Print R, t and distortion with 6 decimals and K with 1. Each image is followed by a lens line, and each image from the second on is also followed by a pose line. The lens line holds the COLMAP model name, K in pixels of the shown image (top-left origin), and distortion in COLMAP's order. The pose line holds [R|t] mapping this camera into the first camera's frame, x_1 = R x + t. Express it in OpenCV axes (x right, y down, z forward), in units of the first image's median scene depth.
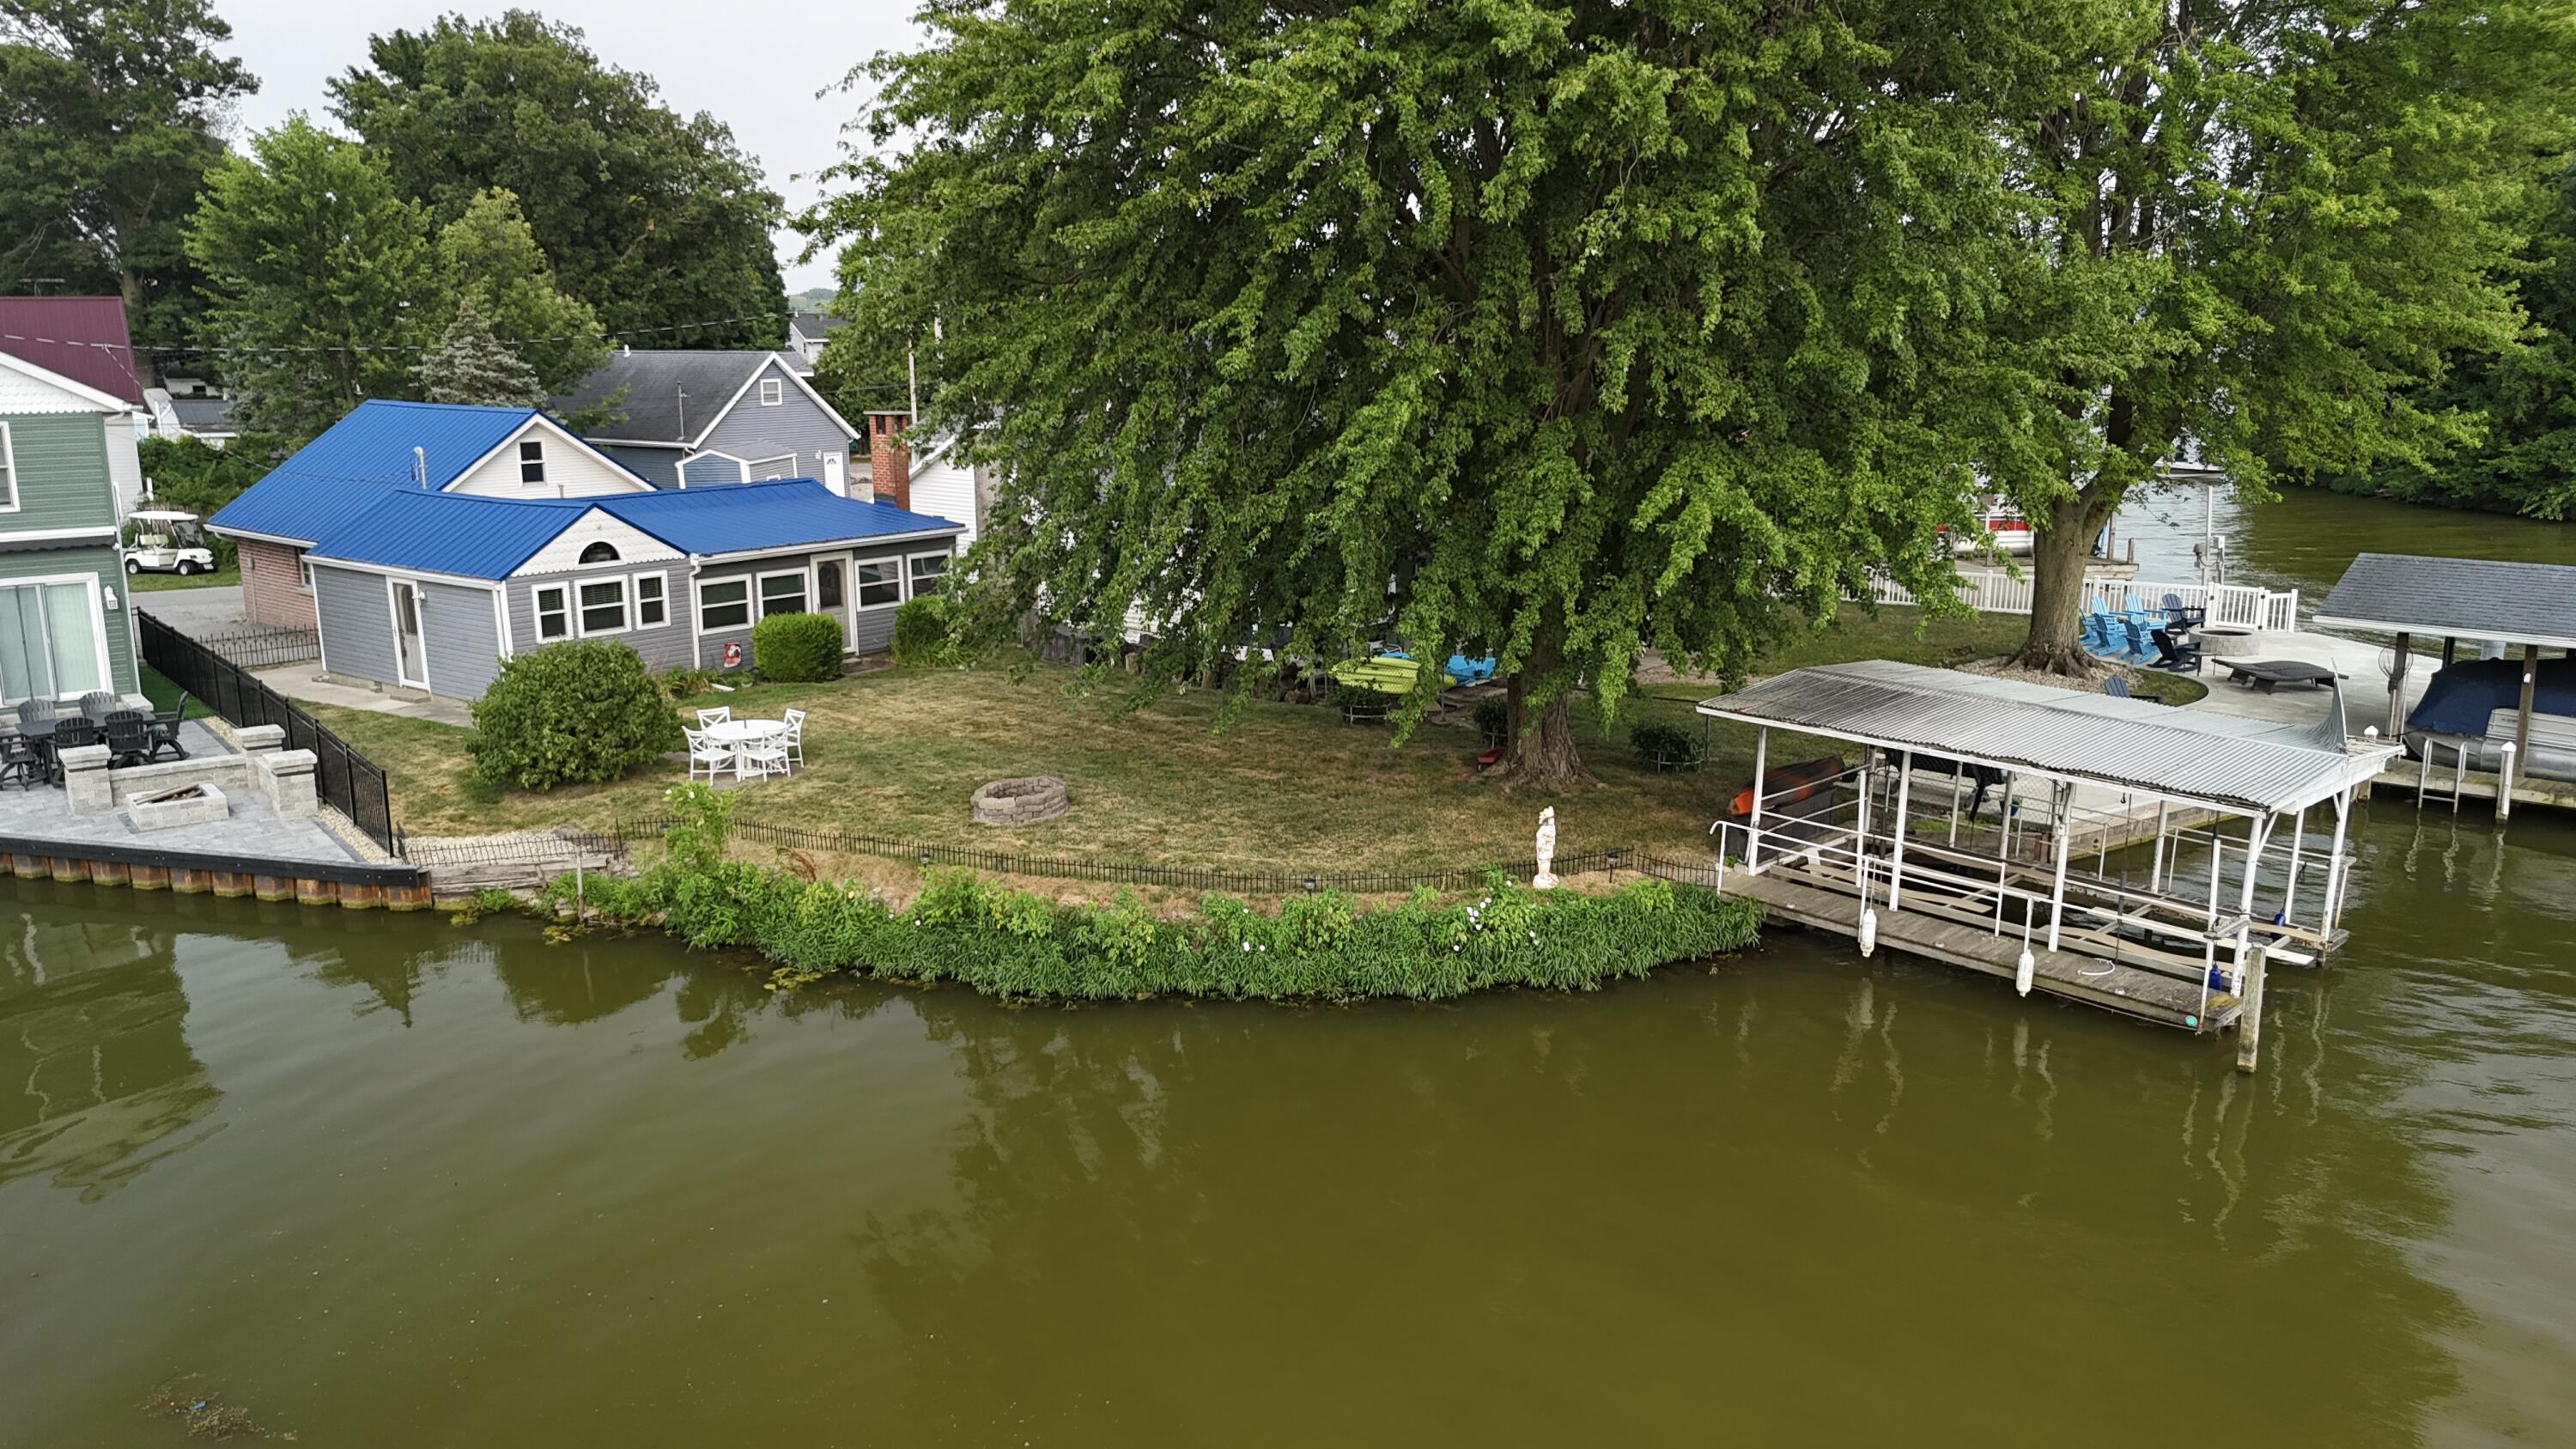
lens RADIAL K [[1904.6, 0, 1292.0], [0, 1904.6, 734.1], [0, 0, 1]] dist [0.070938, -0.079379]
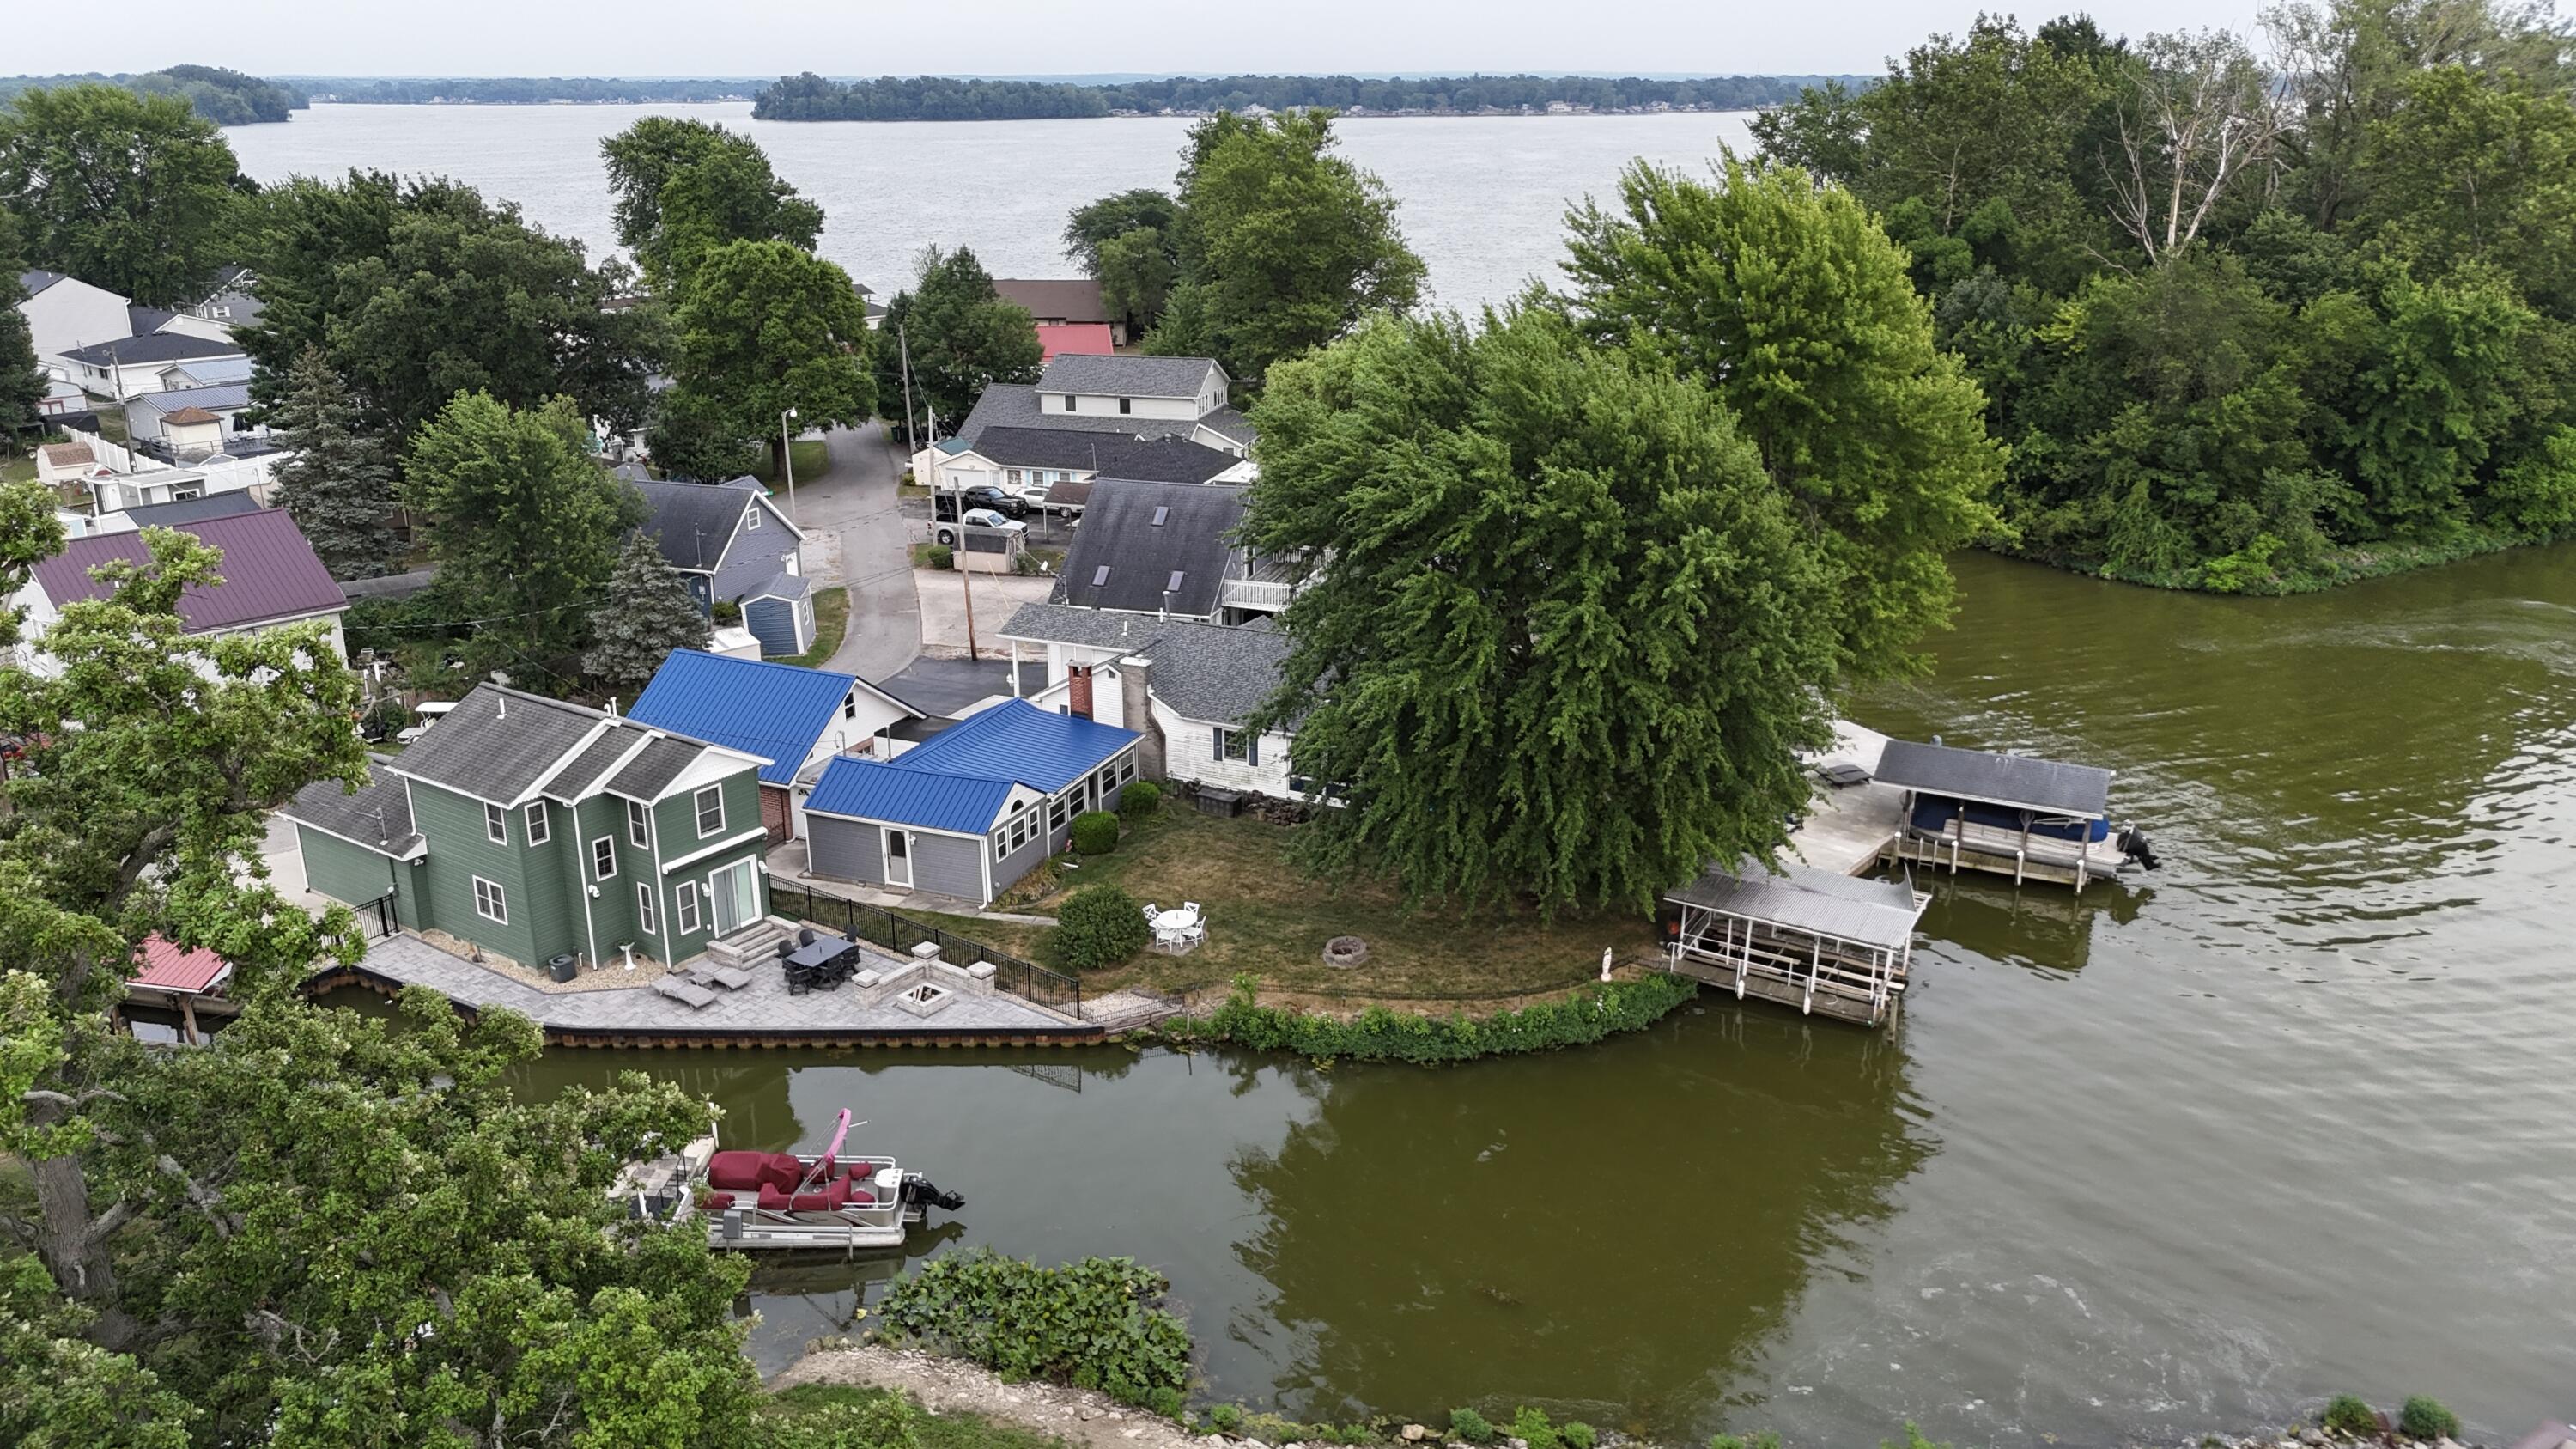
lens RADIAL K [[1904.6, 0, 1297.1], [0, 1904.6, 725.7], [0, 0, 1]] dist [0.070938, -0.079379]
pose [[0.961728, -0.084417, 0.260677, -0.749316], [0.055086, 0.991502, 0.117855, -0.482275], [-0.268411, -0.098985, 0.958205, -1.016713]]
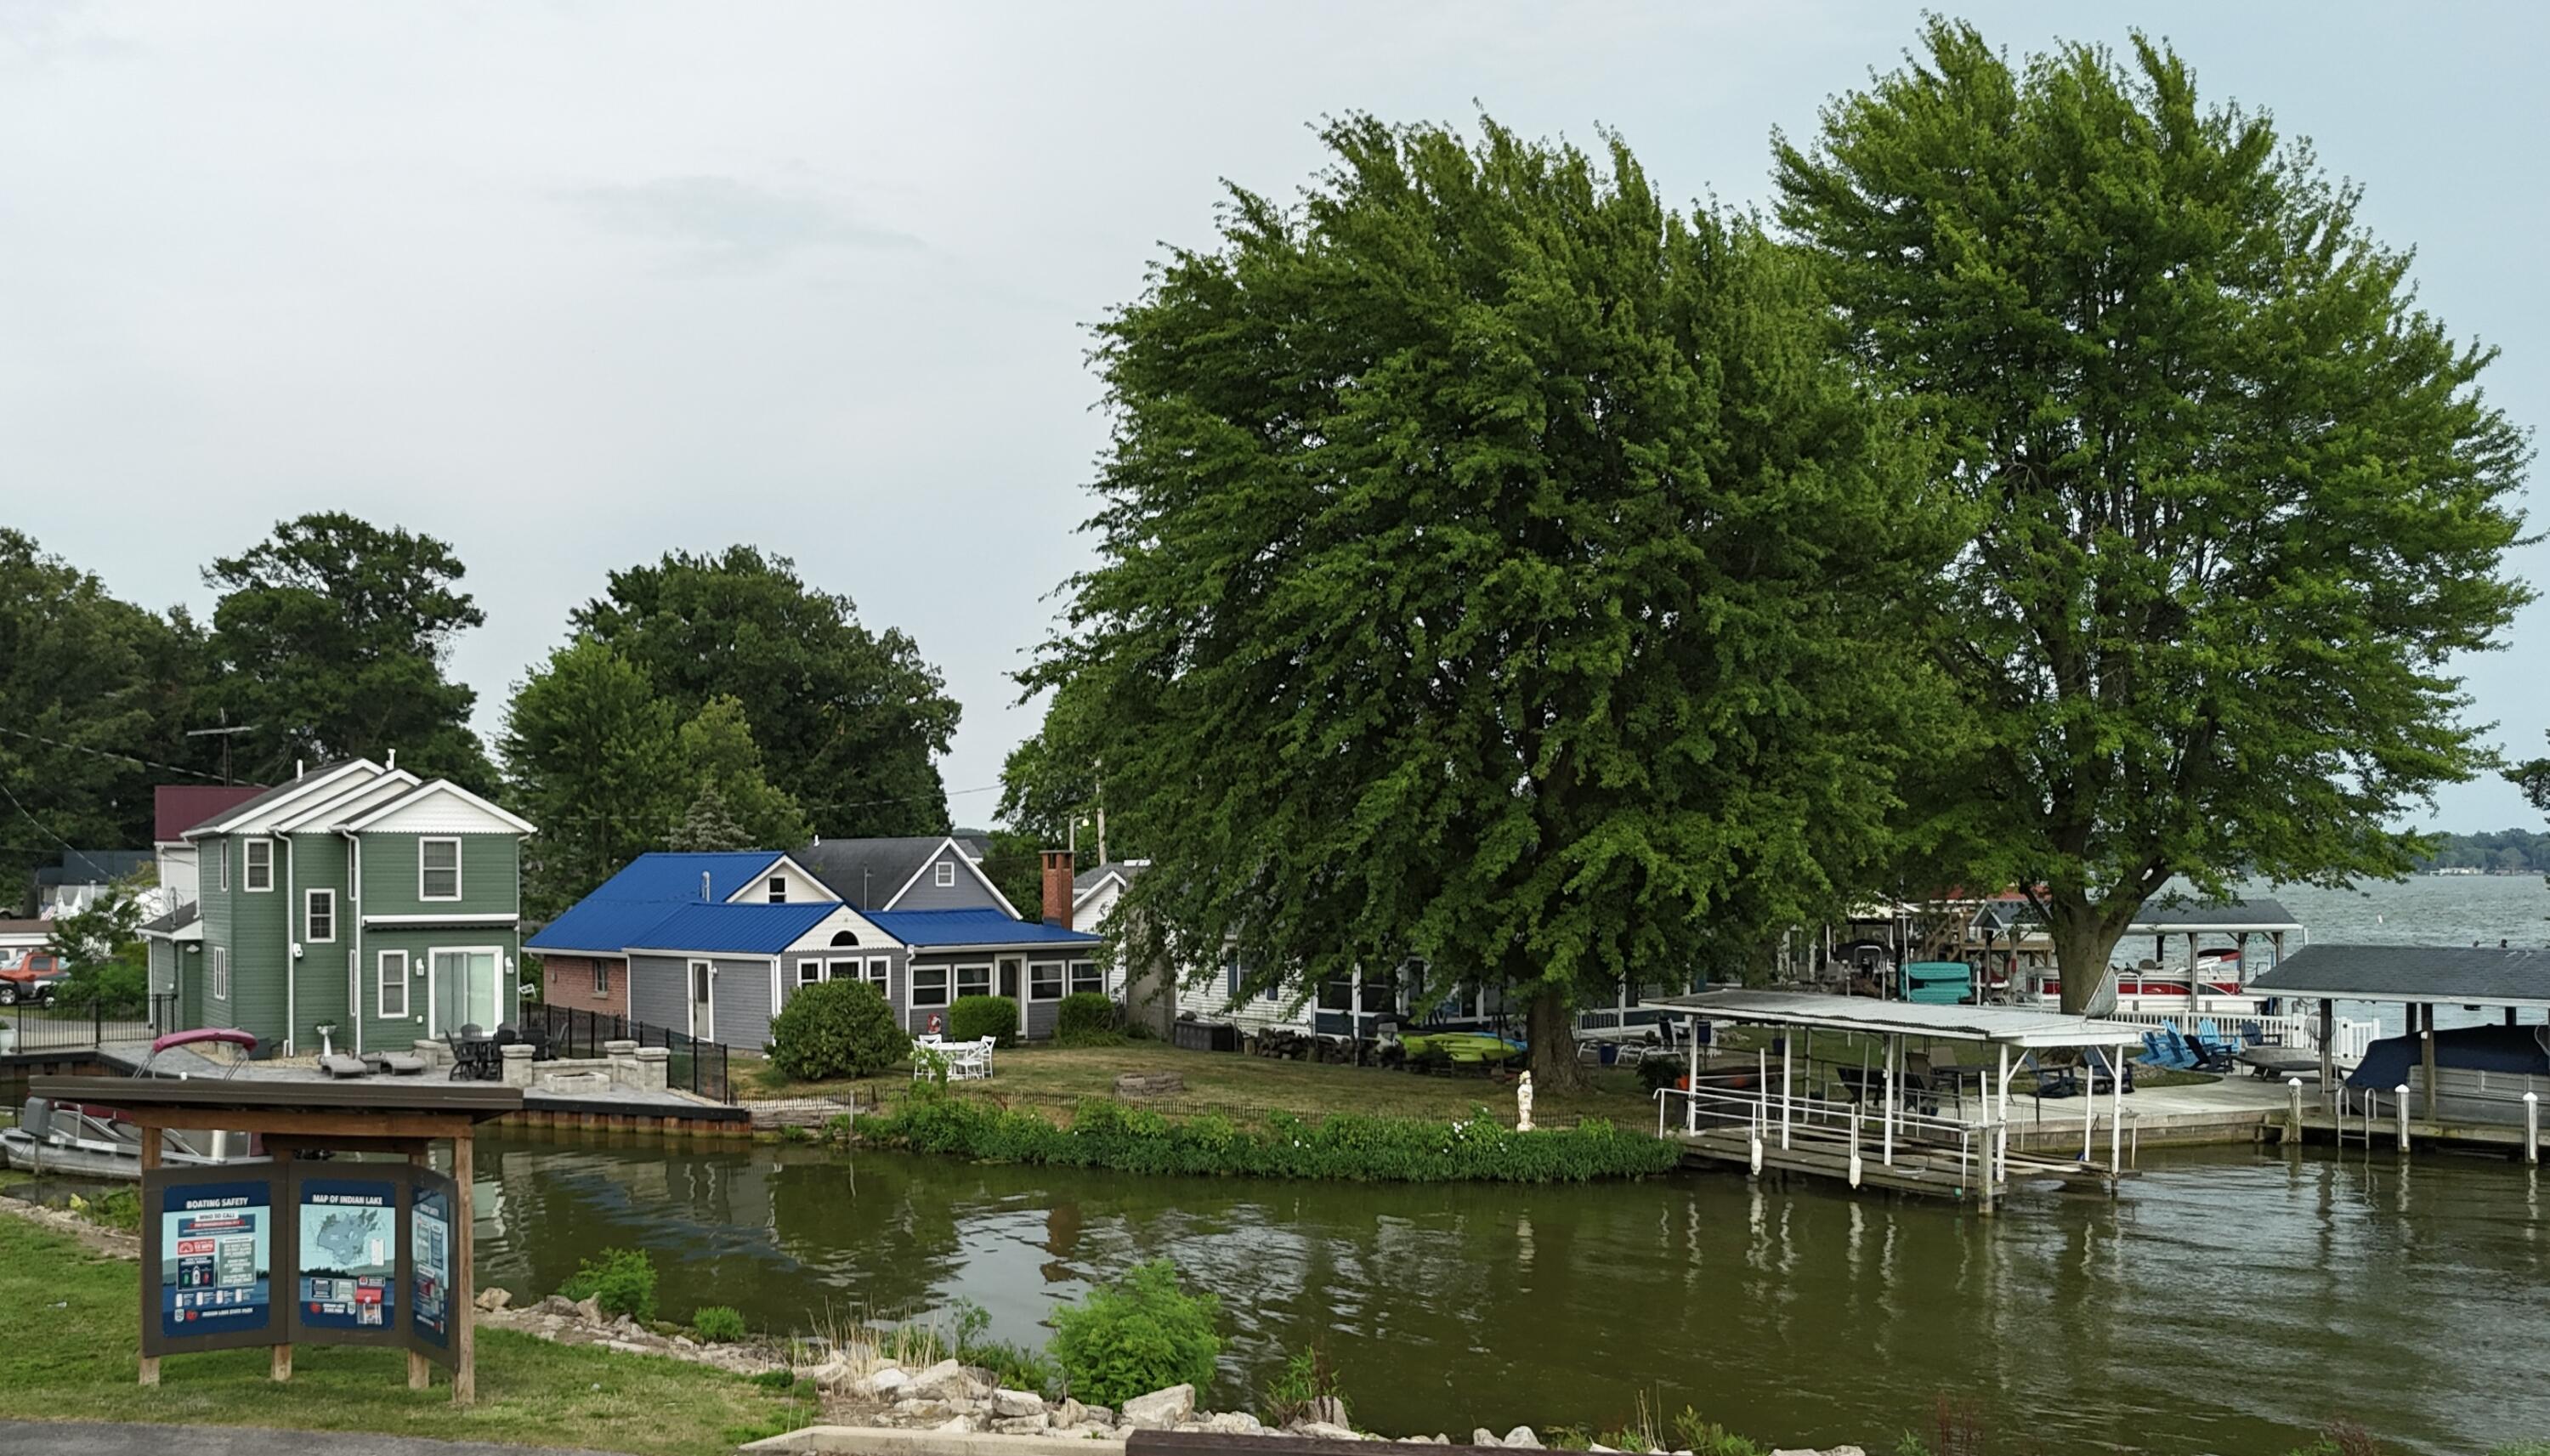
lens RADIAL K [[2355.9, 0, 963.6], [0, 2355.9, 899.0], [0, 0, 1]] dist [0.048815, 0.000000]
pose [[0.972582, 0.003718, -0.232530, 0.124846], [-0.049583, 0.980198, -0.191711, 0.243567], [0.227213, 0.197985, 0.953507, -0.696840]]
